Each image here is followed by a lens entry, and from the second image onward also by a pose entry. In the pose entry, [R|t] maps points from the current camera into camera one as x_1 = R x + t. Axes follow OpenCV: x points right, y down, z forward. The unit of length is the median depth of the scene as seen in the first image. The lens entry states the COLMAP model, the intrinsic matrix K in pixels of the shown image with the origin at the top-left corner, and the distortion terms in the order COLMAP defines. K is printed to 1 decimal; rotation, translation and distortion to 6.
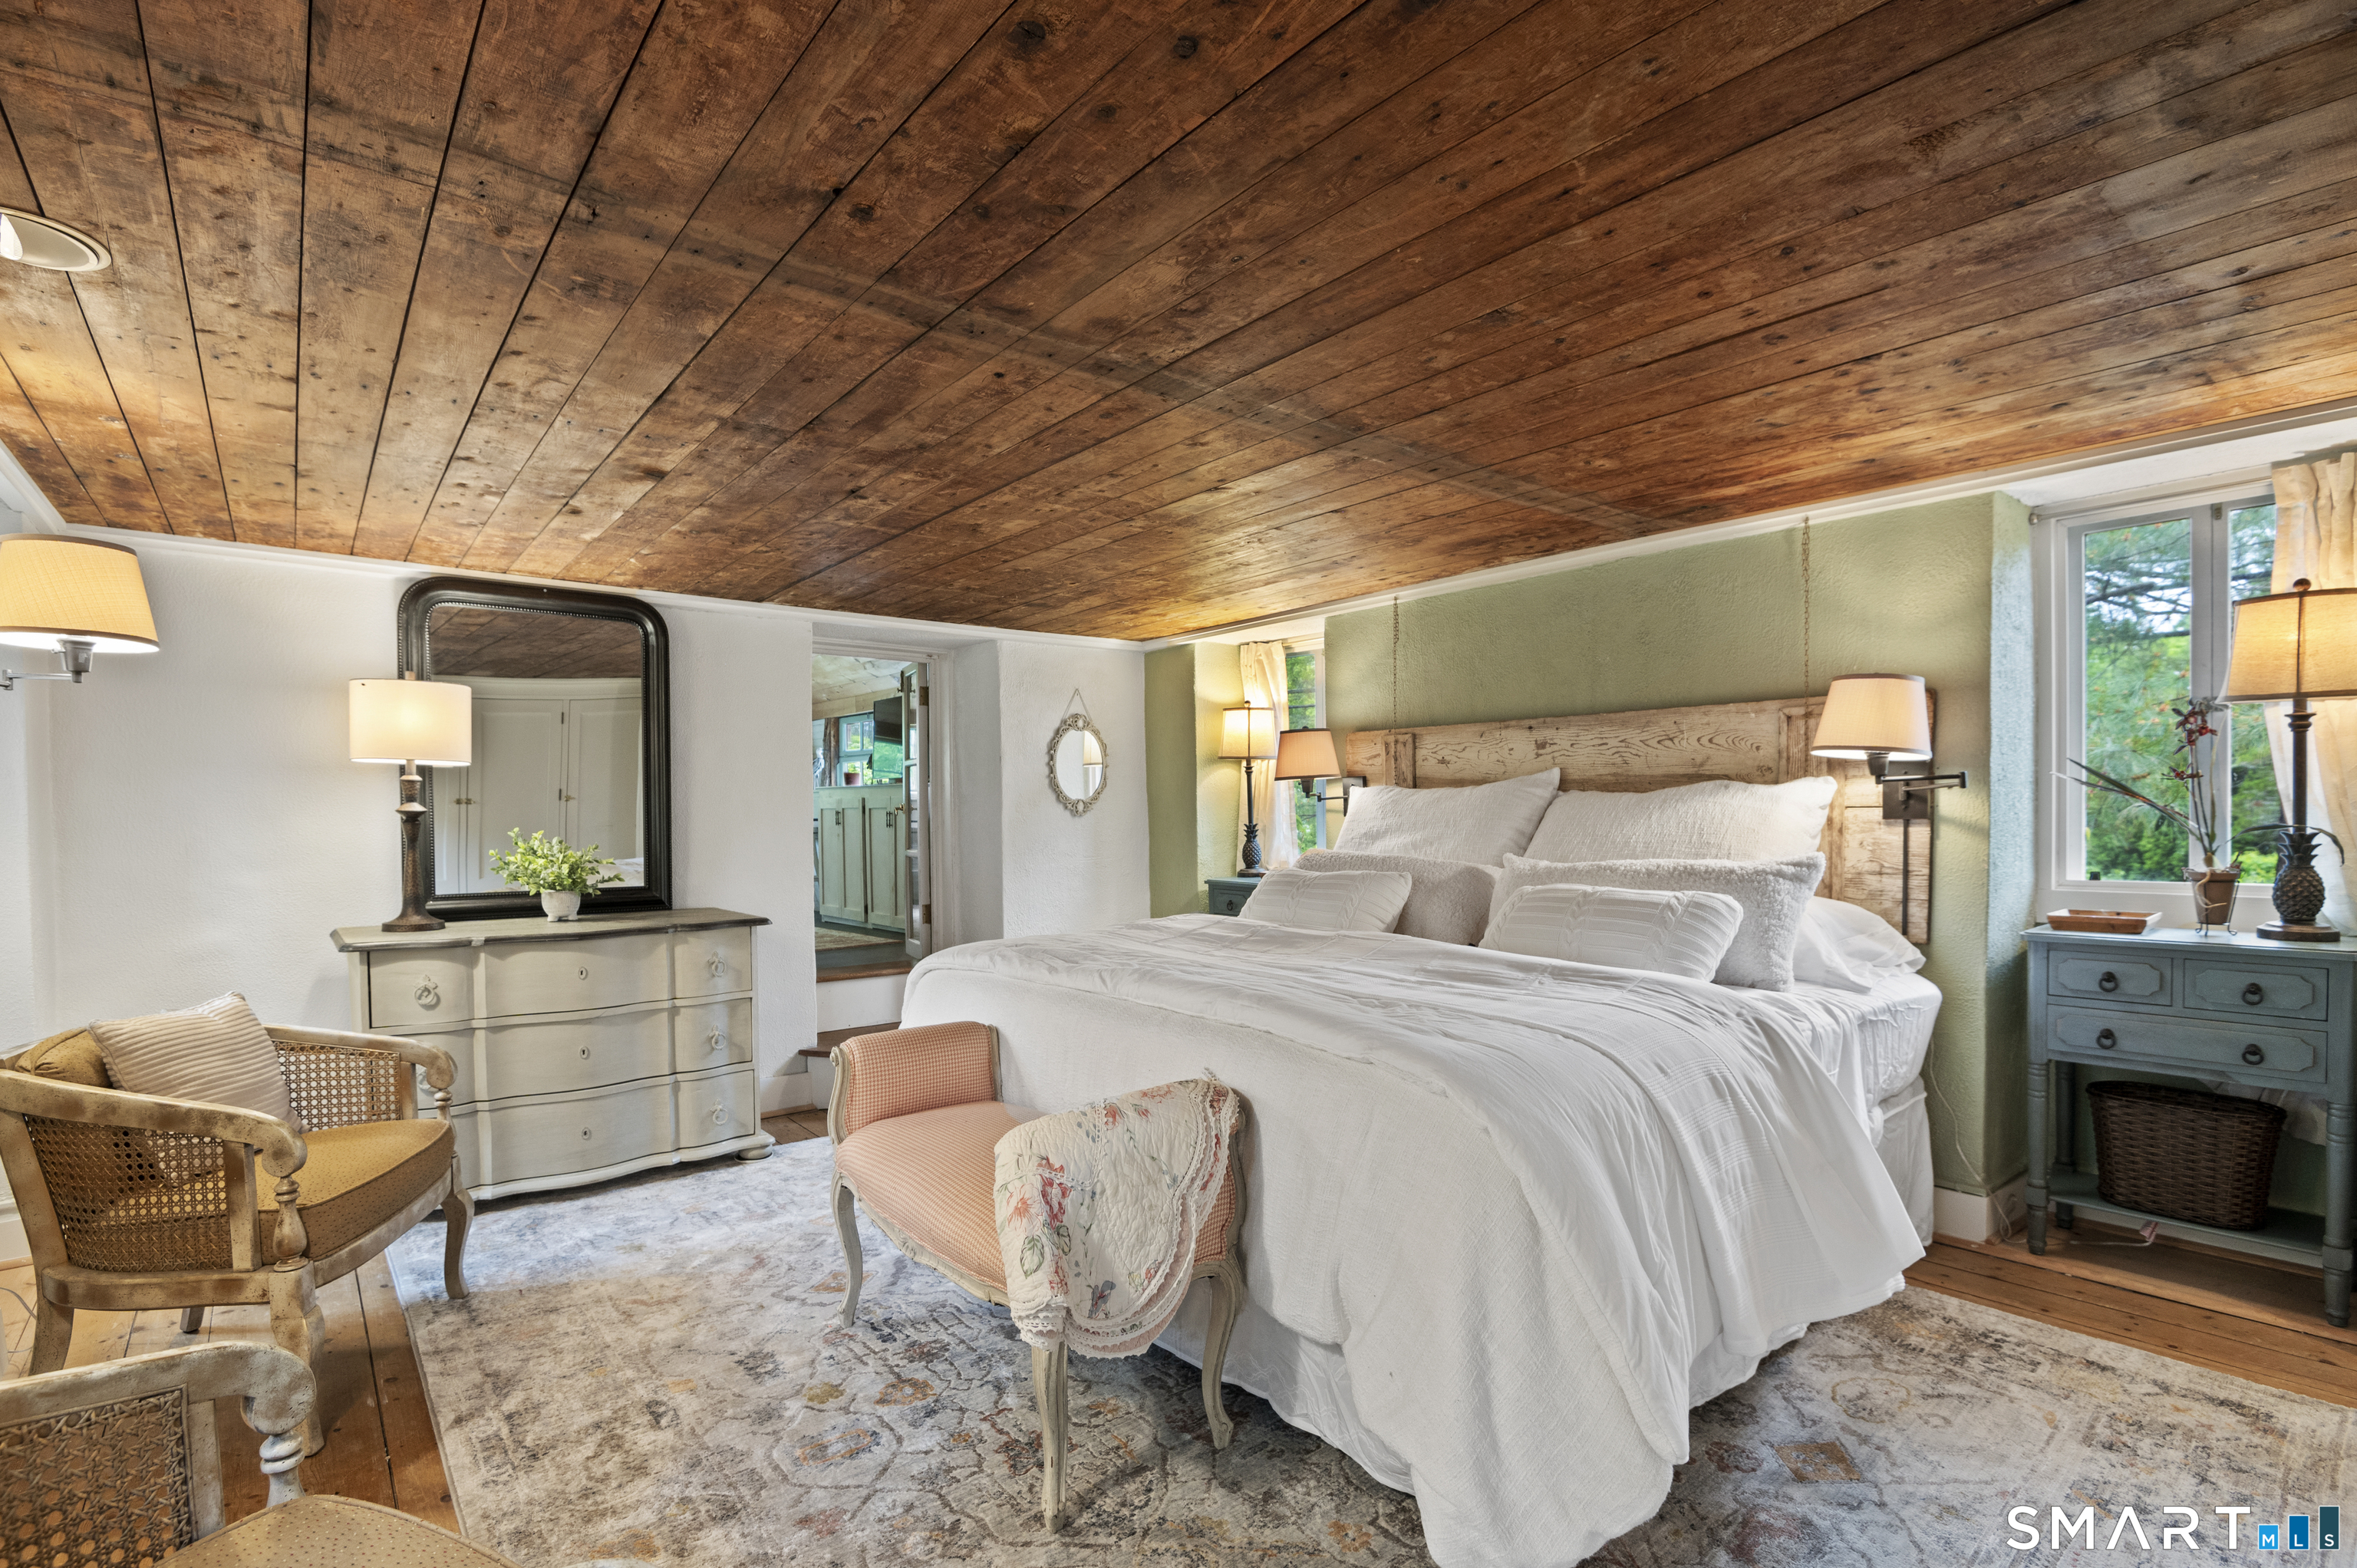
lens RADIAL K [[1087.3, 0, 1162.8], [0, 1087.3, 807.4], [0, 0, 1]] dist [0.016764, -0.012745]
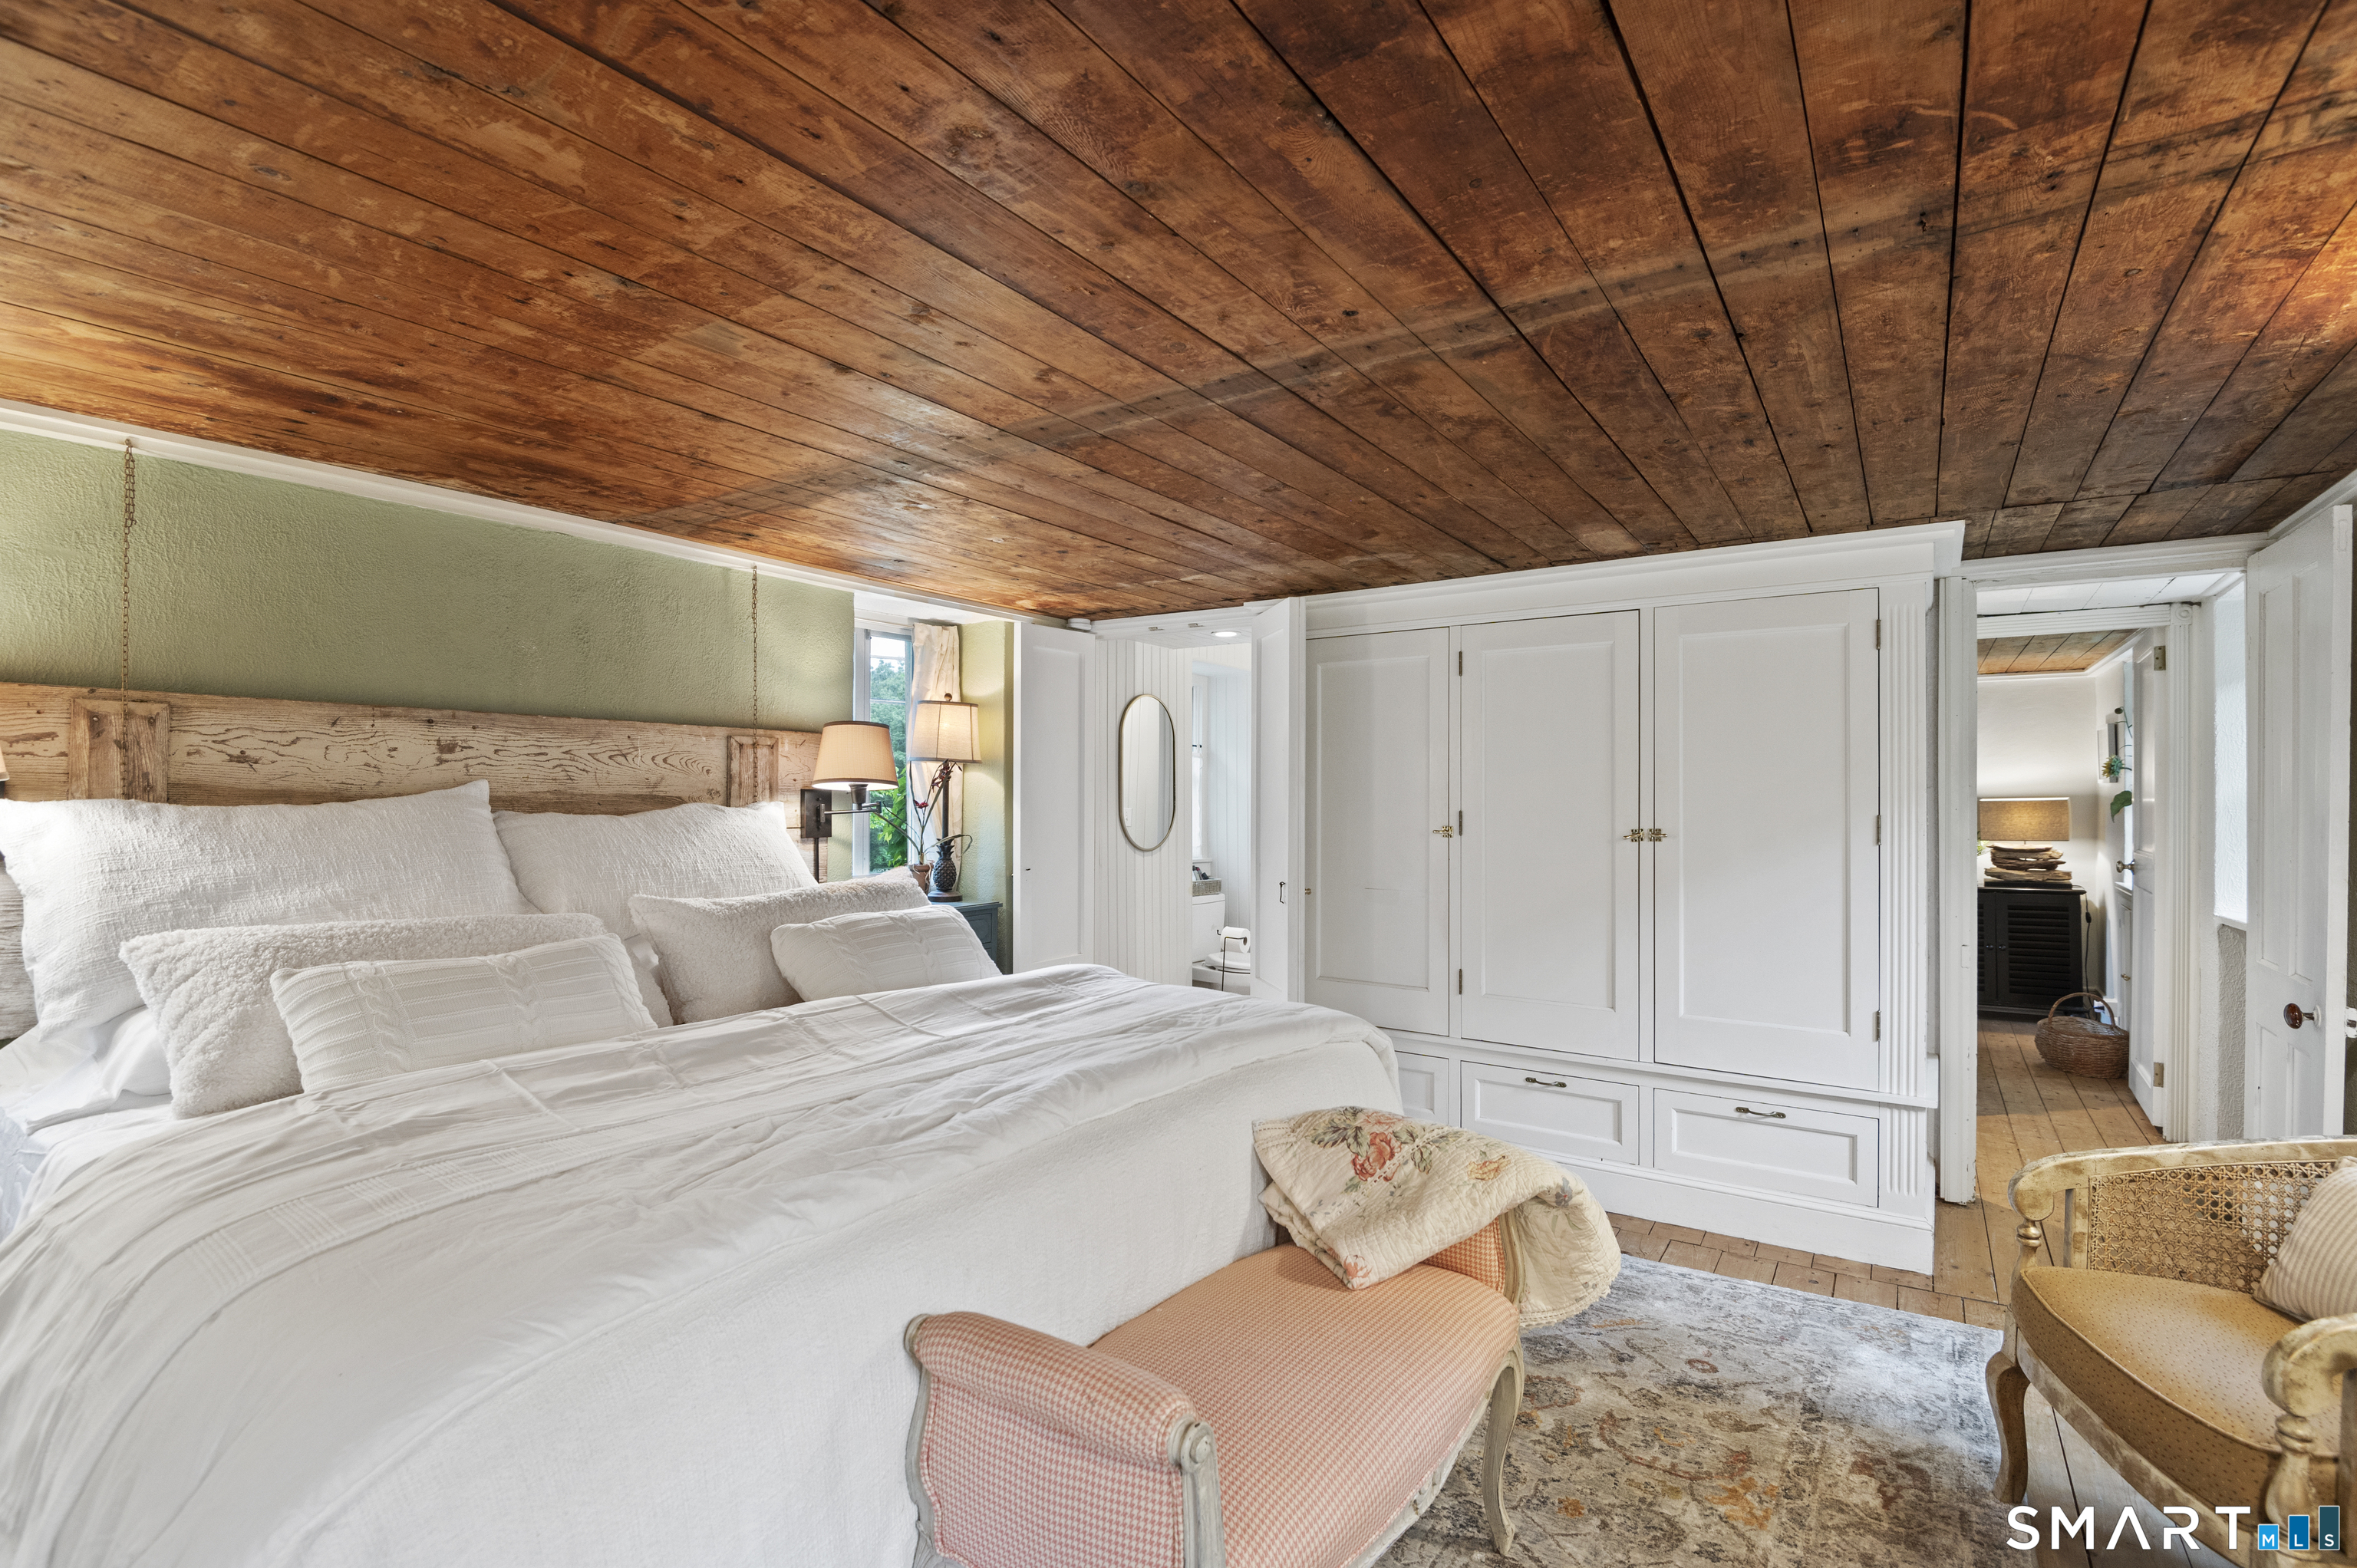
lens RADIAL K [[1087.3, 0, 1188.8], [0, 1087.3, 787.1], [0, 0, 1]] dist [0.016764, -0.012745]
pose [[-0.300948, 0.018069, 0.953469, -0.542268], [0.000342, 0.999822, -0.018839, -0.019425], [-0.953640, -0.005343, -0.300901, 0.838870]]
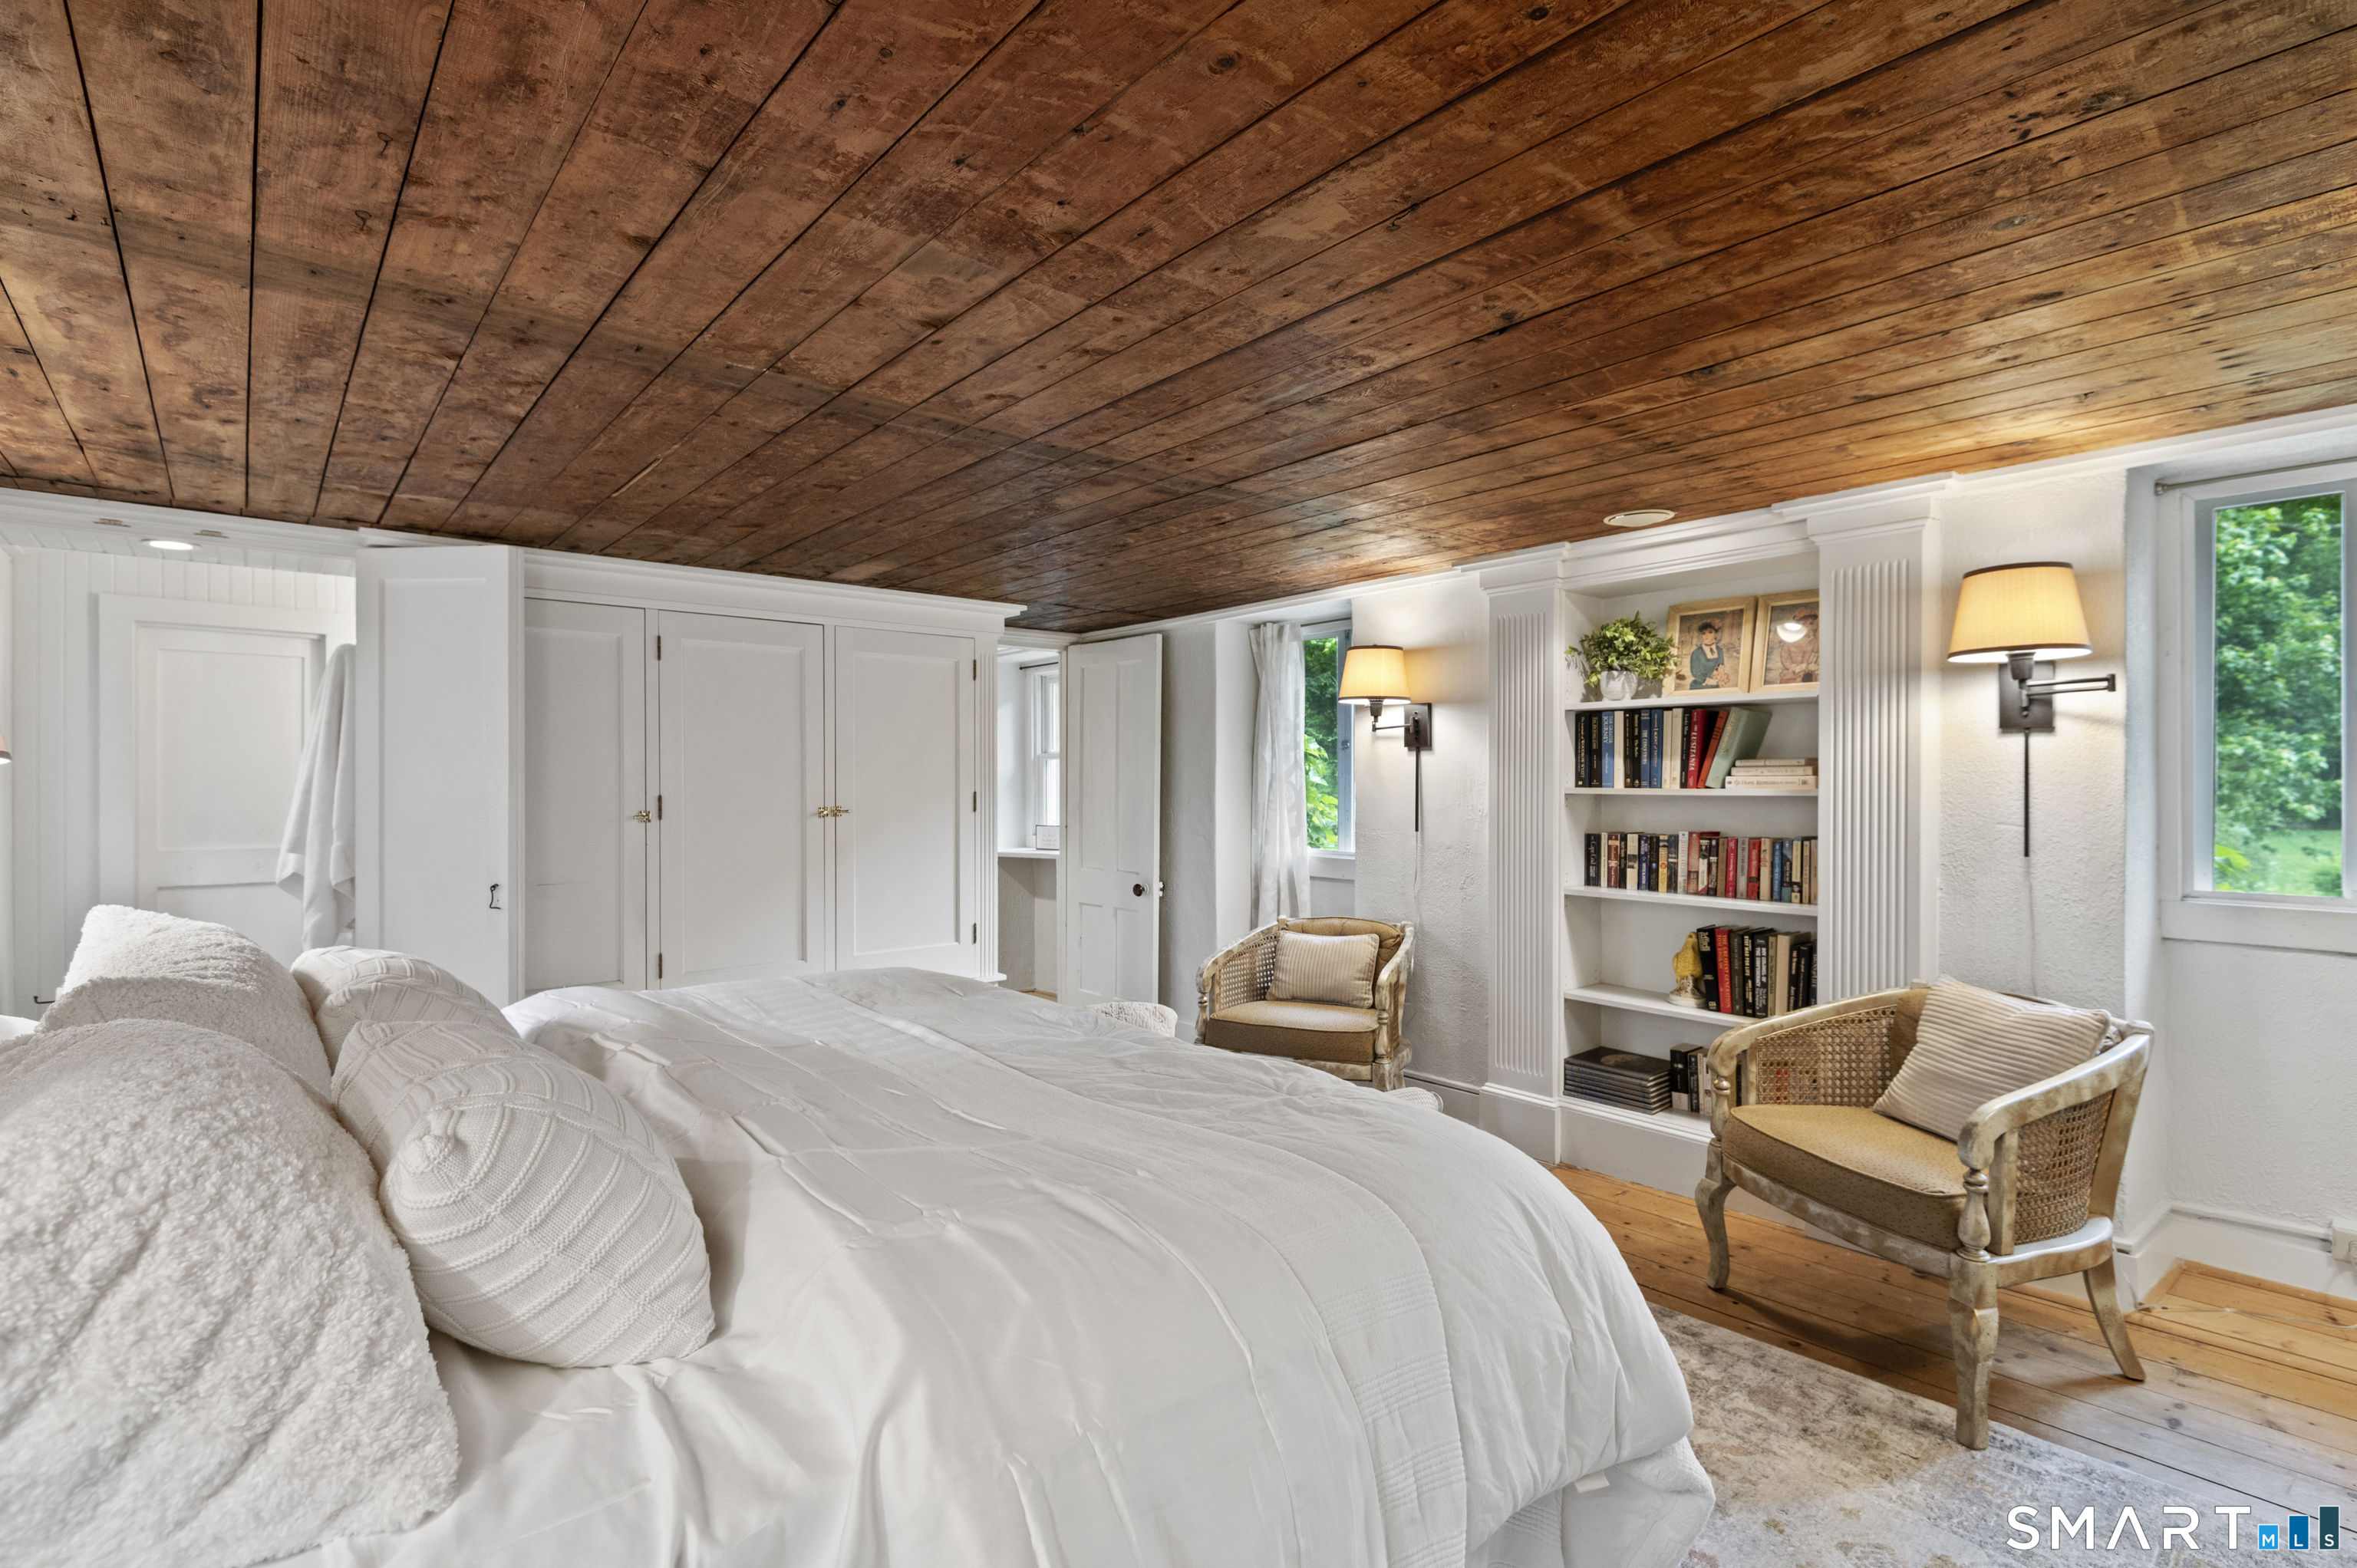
lens RADIAL K [[1087.3, 0, 1173.9], [0, 1087.3, 785.3], [0, 0, 1]] dist [0.016764, -0.012745]
pose [[-0.999492, 0.015195, -0.028019, -0.056489], [0.015040, 0.999870, 0.005740, -0.024990], [0.028102, 0.005315, -0.999591, 1.368130]]
